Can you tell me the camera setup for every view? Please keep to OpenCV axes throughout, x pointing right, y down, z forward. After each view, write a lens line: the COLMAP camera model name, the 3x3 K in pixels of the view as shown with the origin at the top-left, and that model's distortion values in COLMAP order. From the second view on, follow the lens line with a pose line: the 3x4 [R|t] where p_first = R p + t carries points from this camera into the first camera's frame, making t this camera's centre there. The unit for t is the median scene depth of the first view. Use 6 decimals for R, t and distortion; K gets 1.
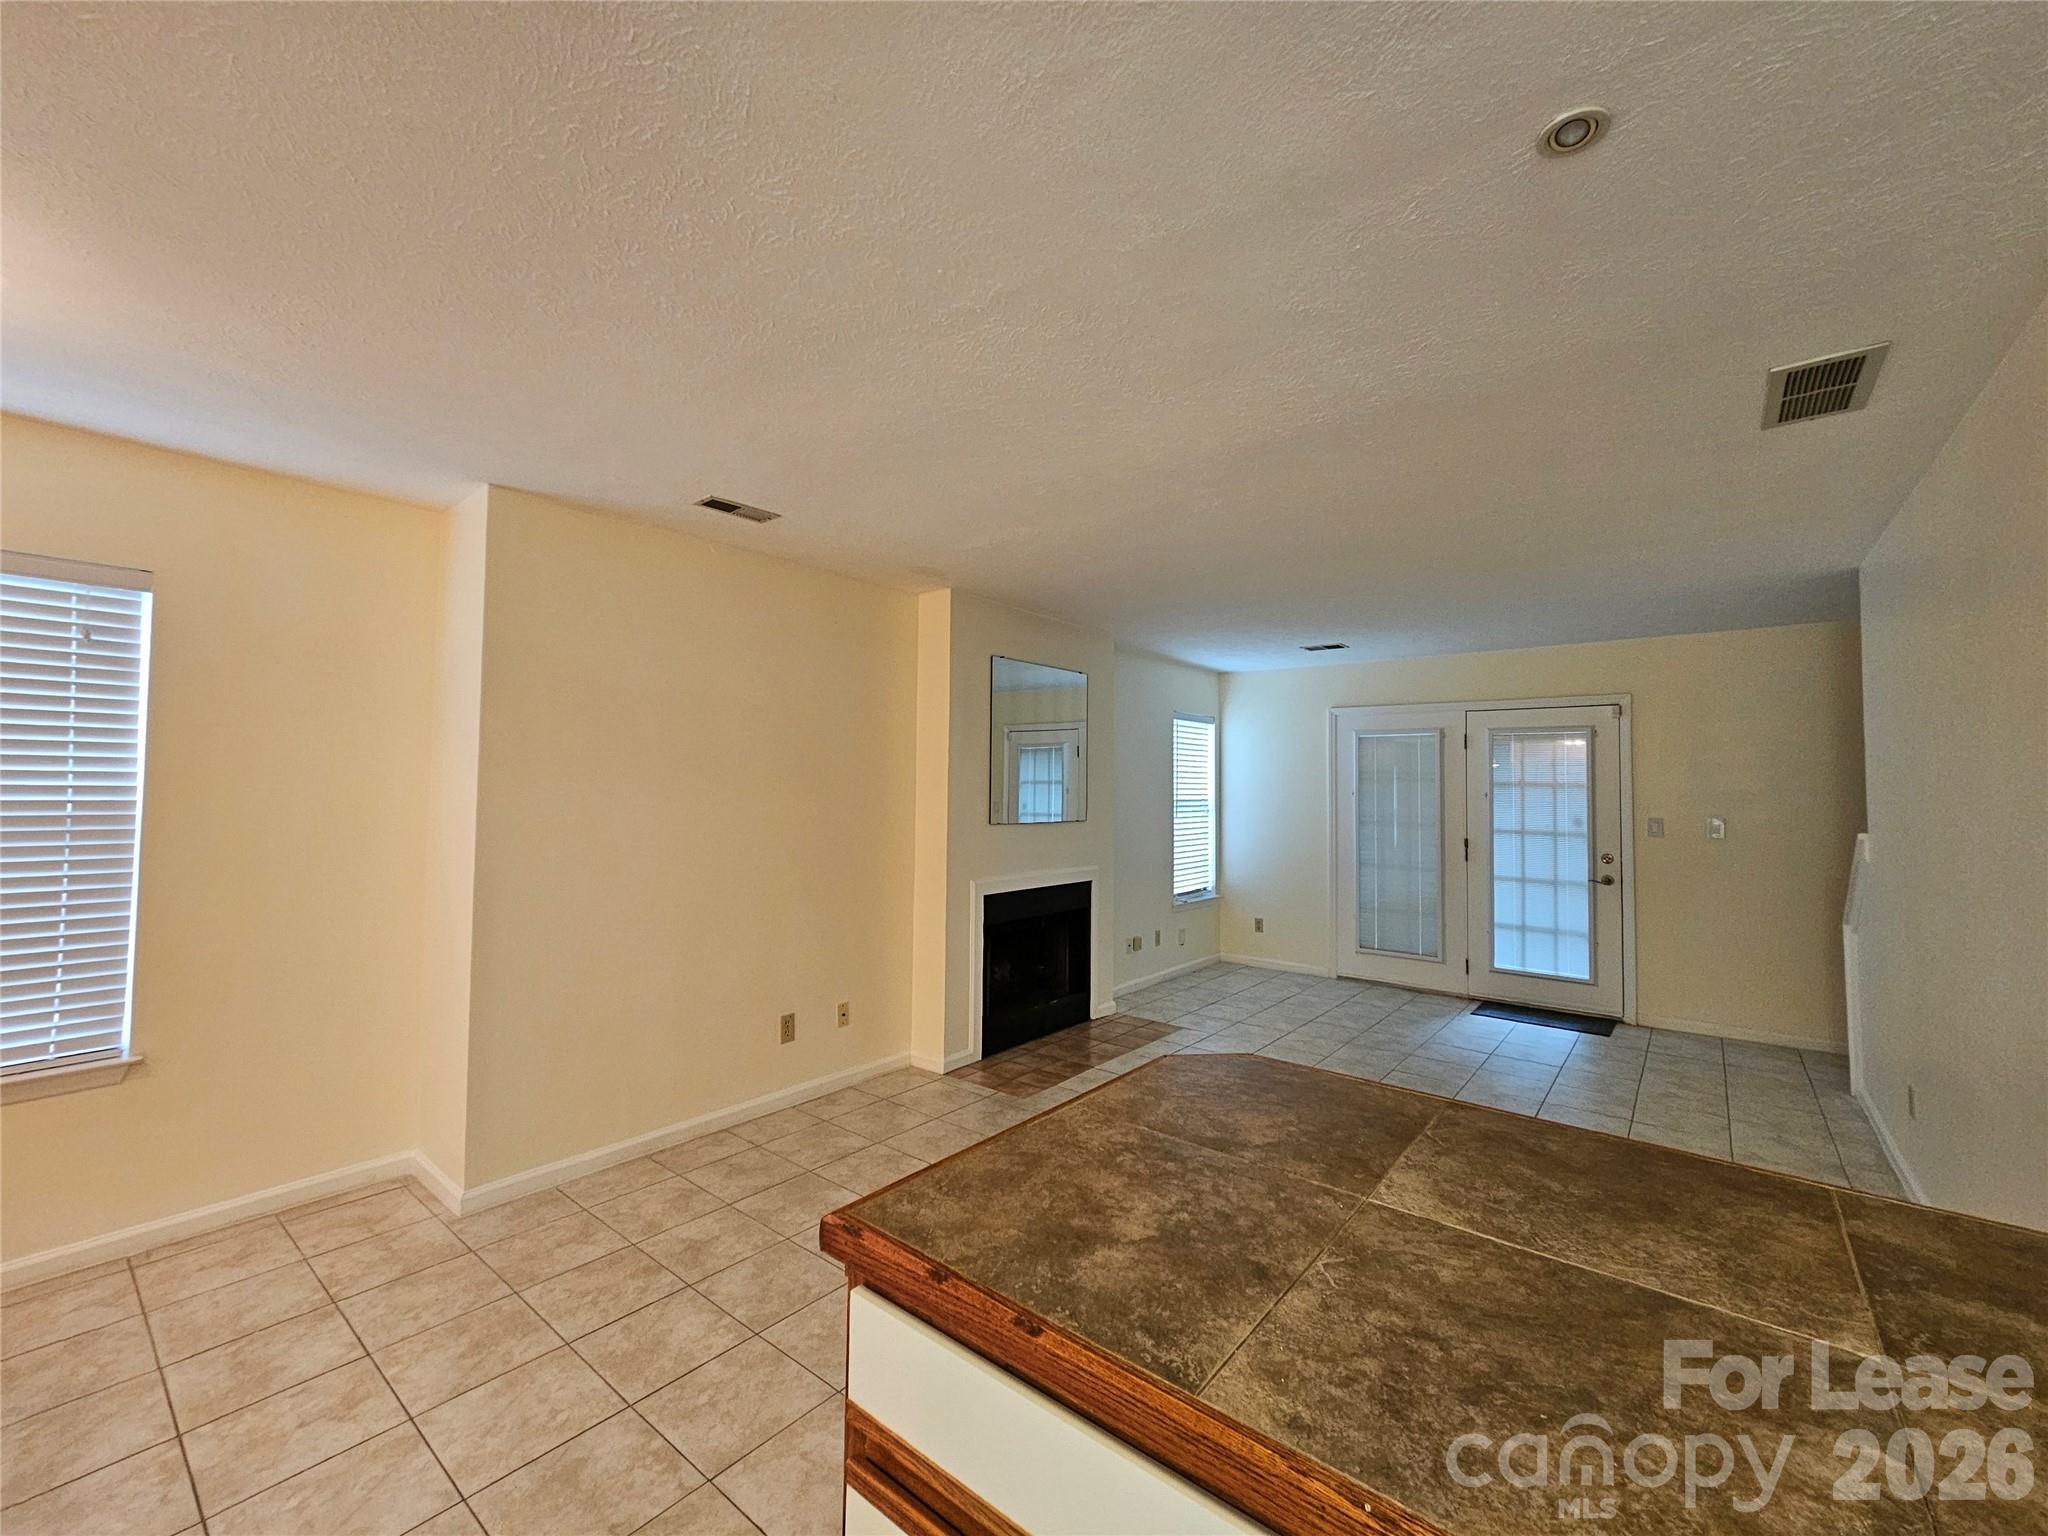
lens RADIAL K [[842.4, 0, 1014.6], [0, 842.4, 758.6], [0, 0, 1]] dist [0.003859, -0.001219]
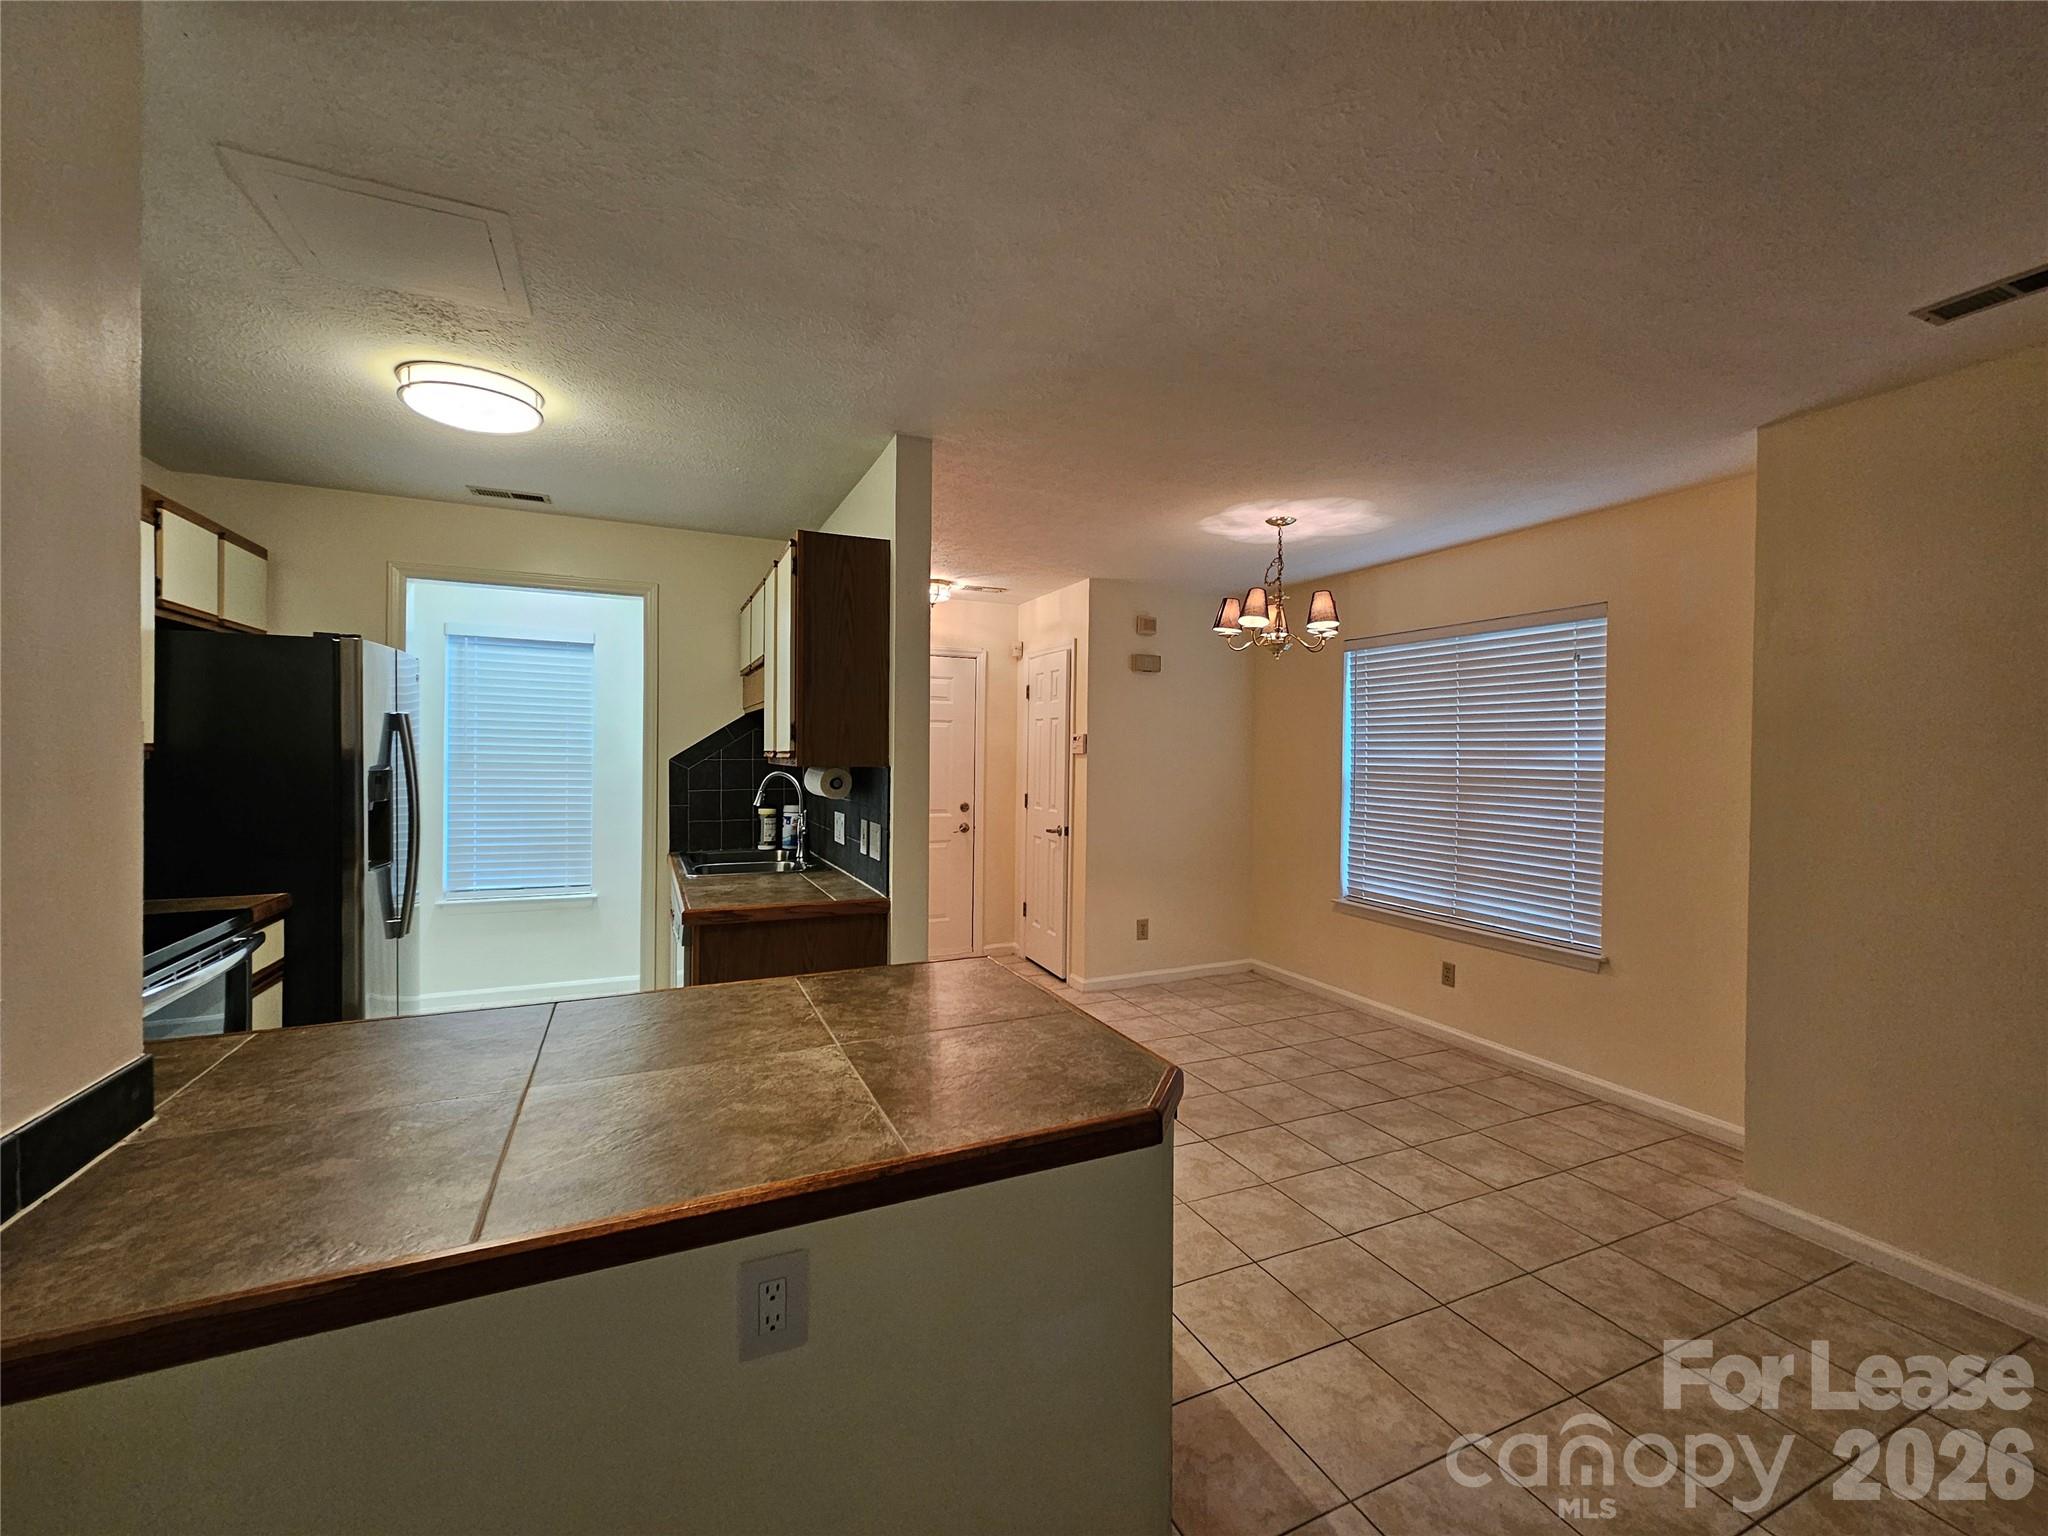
lens RADIAL K [[842.4, 0, 1020.9], [0, 842.4, 757.4], [0, 0, 1]] dist [0.003859, -0.001219]
pose [[-0.443959, -0.009659, -0.895995, 0.360987], [0.015529, 0.999709, -0.018472, 0.022491], [0.895912, -0.022115, -0.443680, 0.451206]]
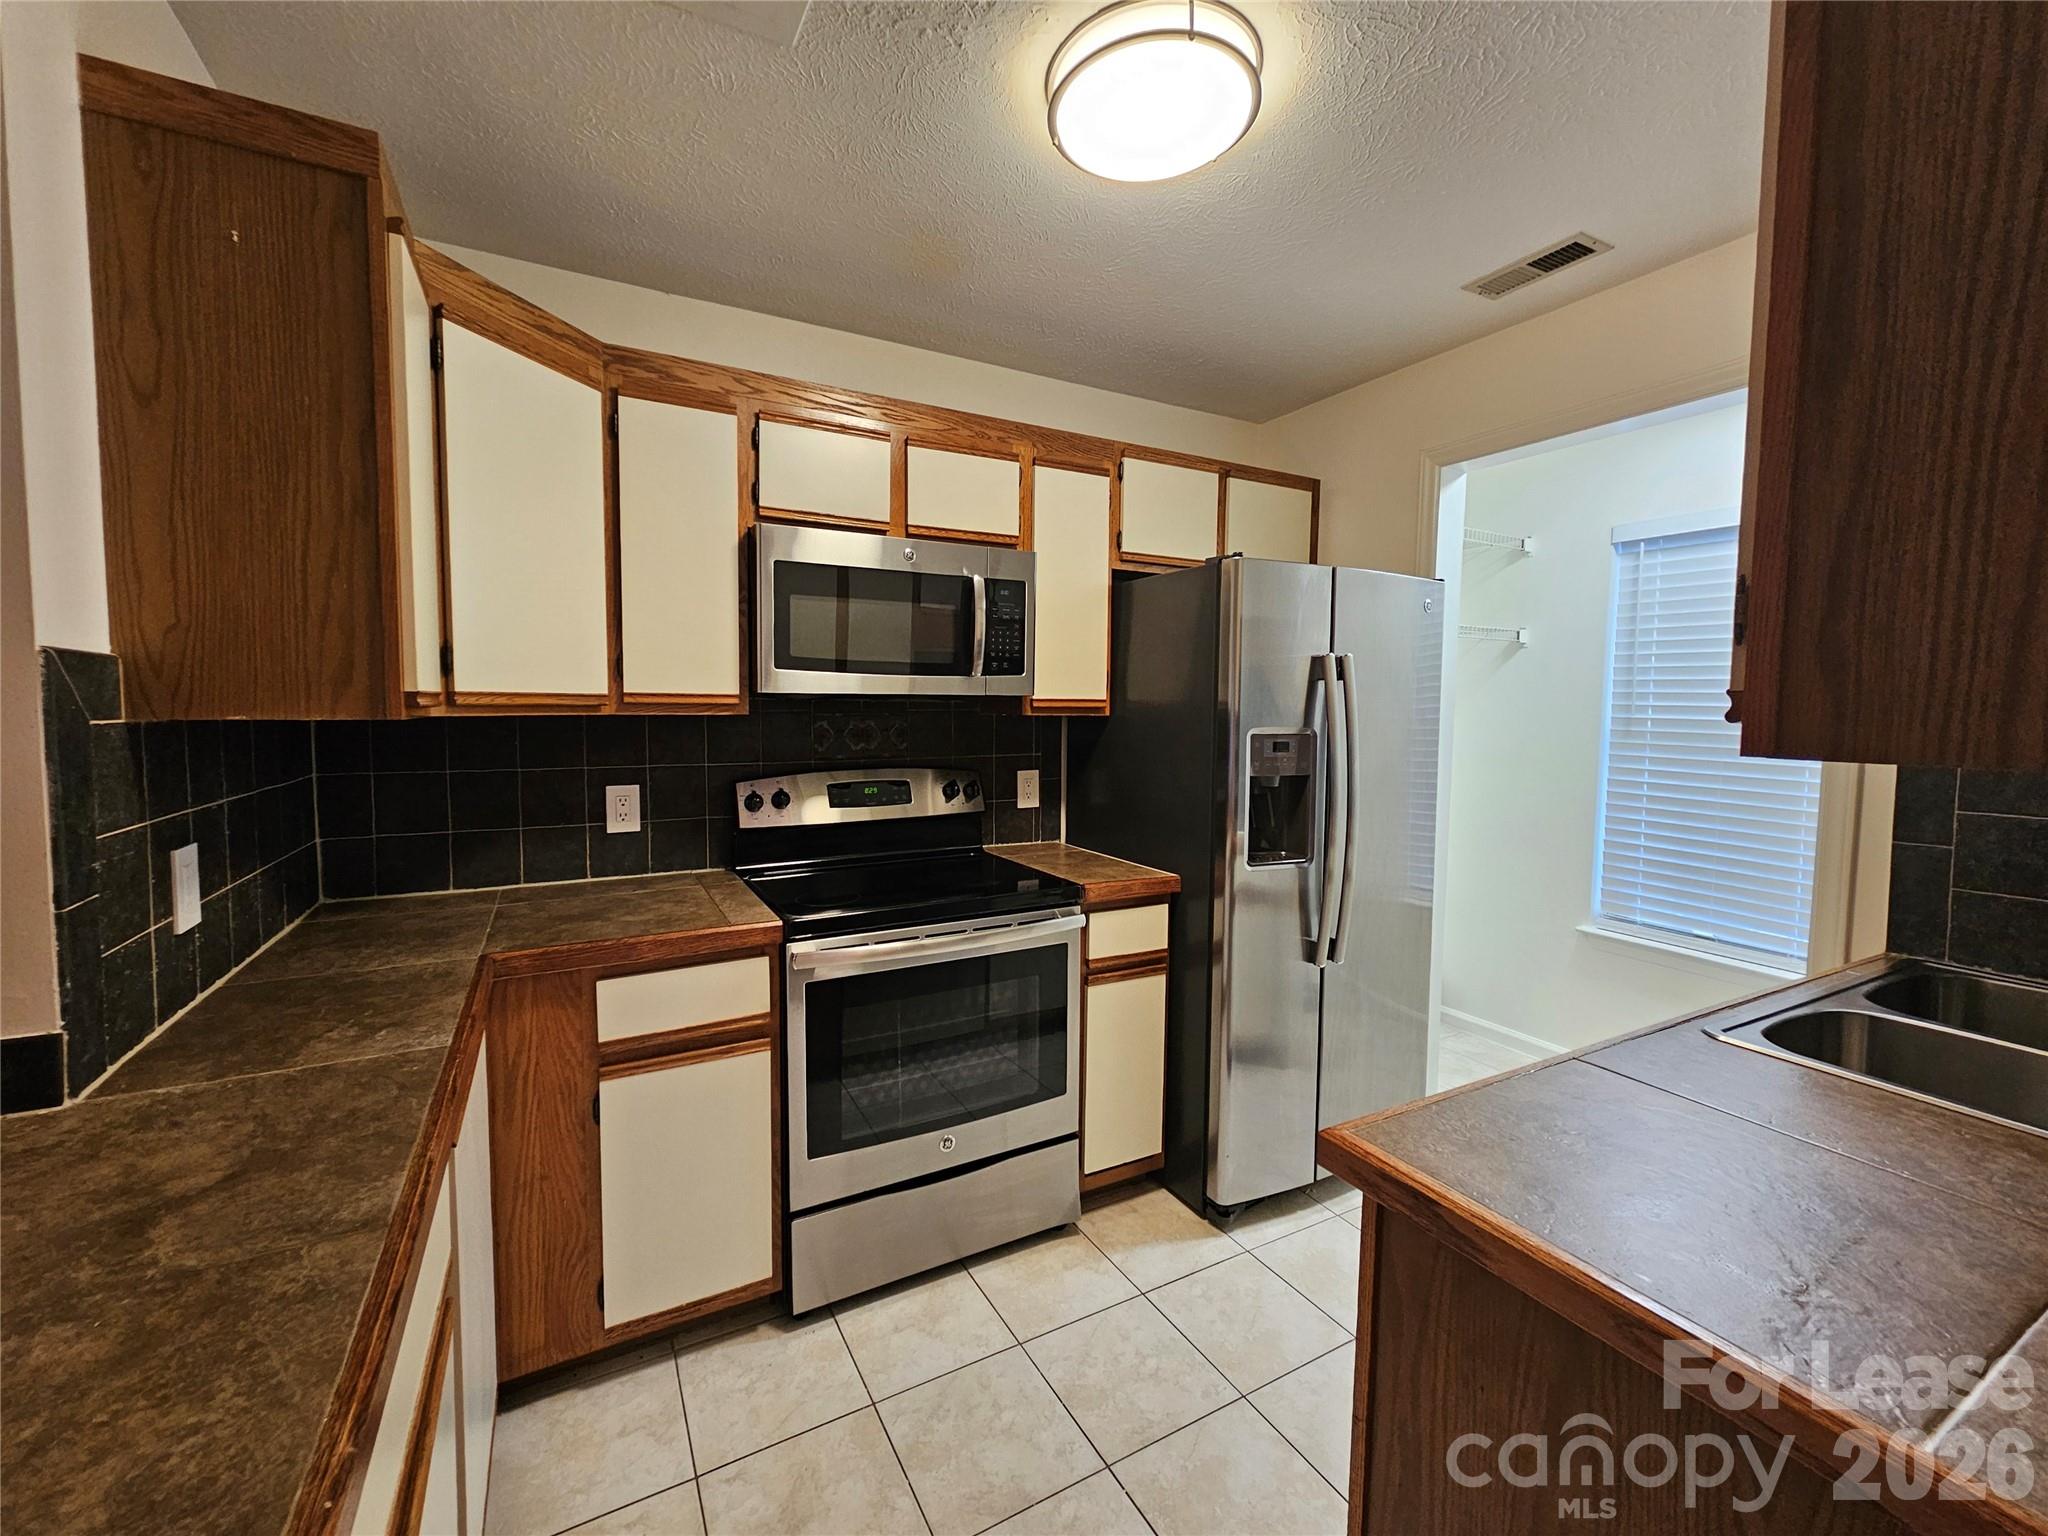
lens RADIAL K [[842.4, 0, 1008.5], [0, 842.4, 757.4], [0, 0, 1]] dist [0.003859, -0.001219]
pose [[-0.925466, -0.046187, 0.376005, -0.062451], [-0.035721, 0.998757, 0.034763, 0.014451], [-0.377143, 0.018740, -0.925966, 0.211922]]
